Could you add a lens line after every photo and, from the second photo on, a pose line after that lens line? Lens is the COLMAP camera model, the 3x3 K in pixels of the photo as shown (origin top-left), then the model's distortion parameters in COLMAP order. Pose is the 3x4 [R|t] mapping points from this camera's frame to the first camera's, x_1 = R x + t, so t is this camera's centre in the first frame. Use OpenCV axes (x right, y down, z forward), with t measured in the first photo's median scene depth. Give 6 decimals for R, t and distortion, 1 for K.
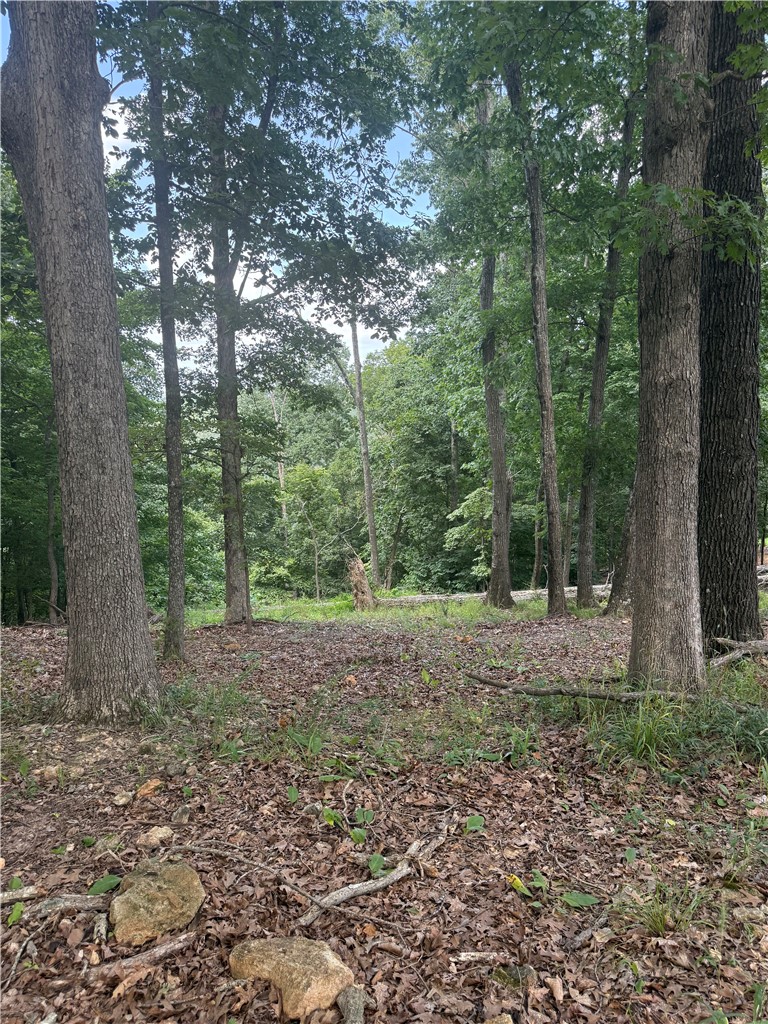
lens RADIAL K [[718.5, 0, 386.5], [0, 718.5, 515.6], [0, 0, 1]] dist [0.065768, -0.081606]
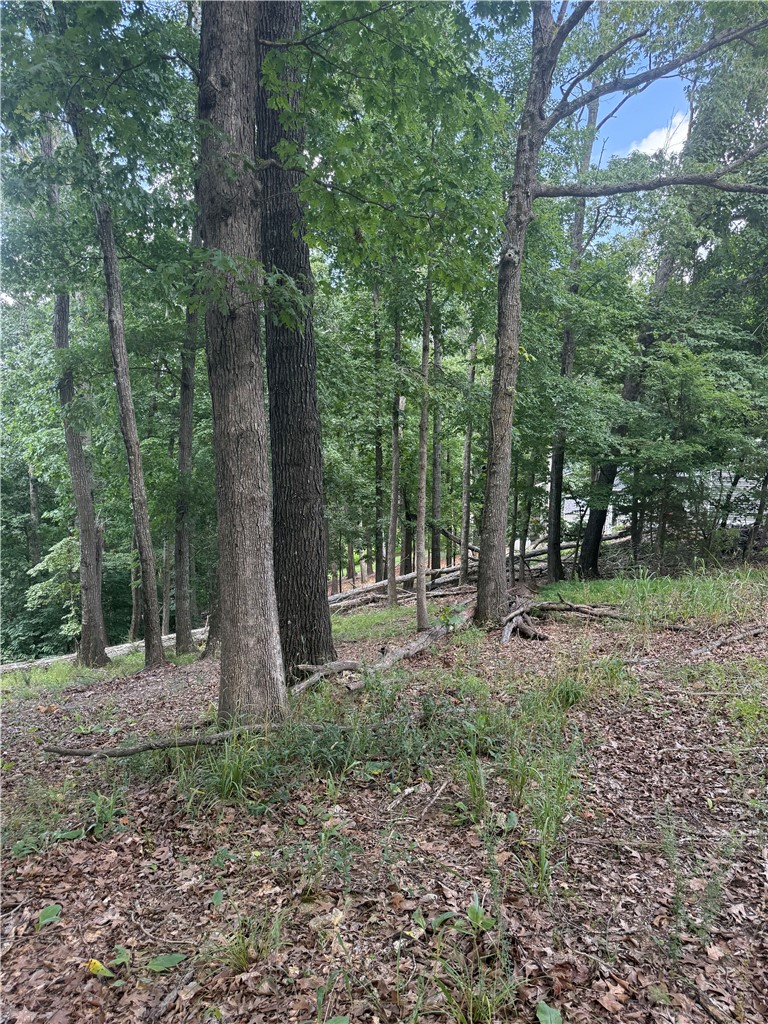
lens RADIAL K [[718.5, 0, 382.1], [0, 718.5, 510.9], [0, 0, 1]] dist [0.065768, -0.081606]
pose [[0.858342, -0.031633, 0.512101, 0.009788], [0.066473, 0.996542, -0.049860, -0.000316], [-0.508753, 0.076838, 0.857477, -0.005371]]
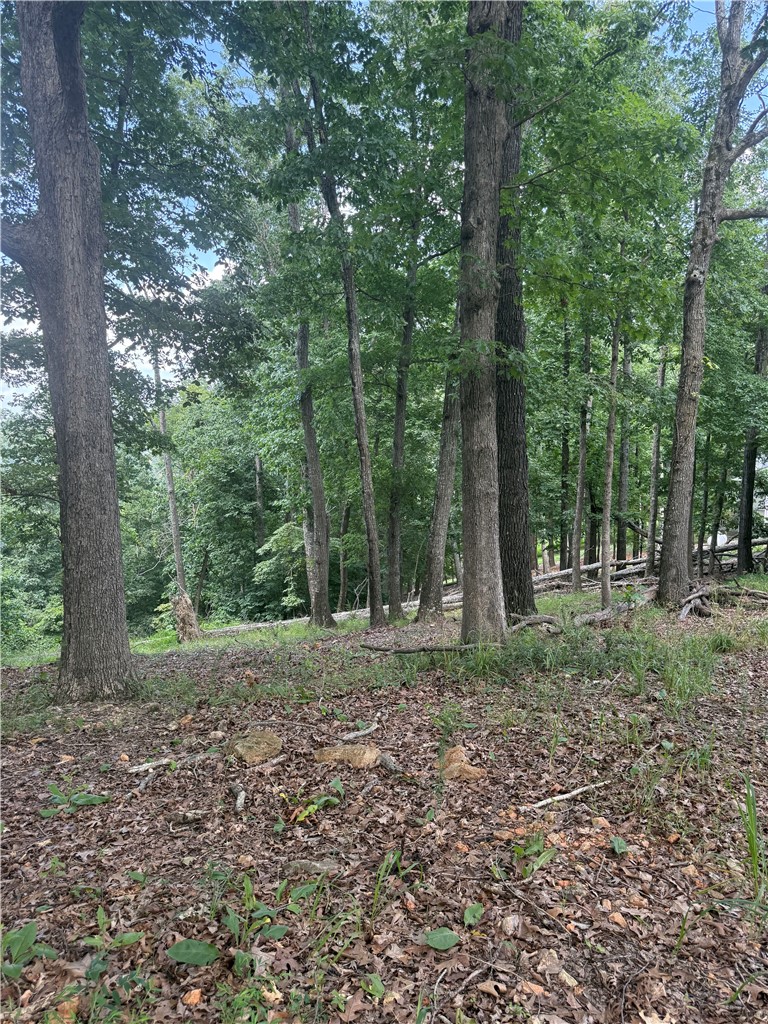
lens RADIAL K [[718.5, 0, 386.0], [0, 718.5, 513.0], [0, 0, 1]] dist [0.065768, -0.081606]
pose [[0.956541, -0.023530, 0.290647, -0.131539], [0.039203, 0.998067, -0.048220, 0.012877], [-0.288950, 0.057518, 0.955615, -0.215514]]
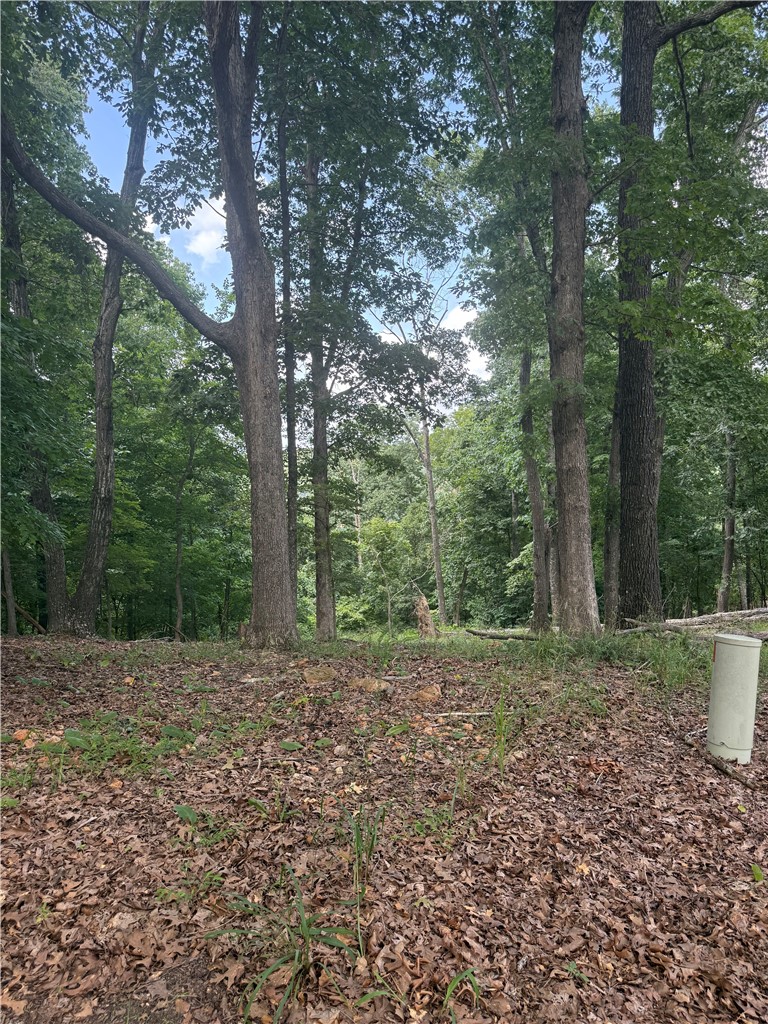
lens RADIAL K [[718.5, 0, 388.0], [0, 718.5, 513.5], [0, 0, 1]] dist [0.065768, -0.081606]
pose [[0.994817, -0.004226, -0.101597, 0.052035], [-0.003850, 0.996854, -0.079165, 0.037984], [0.101612, 0.079145, 0.991671, -0.414603]]
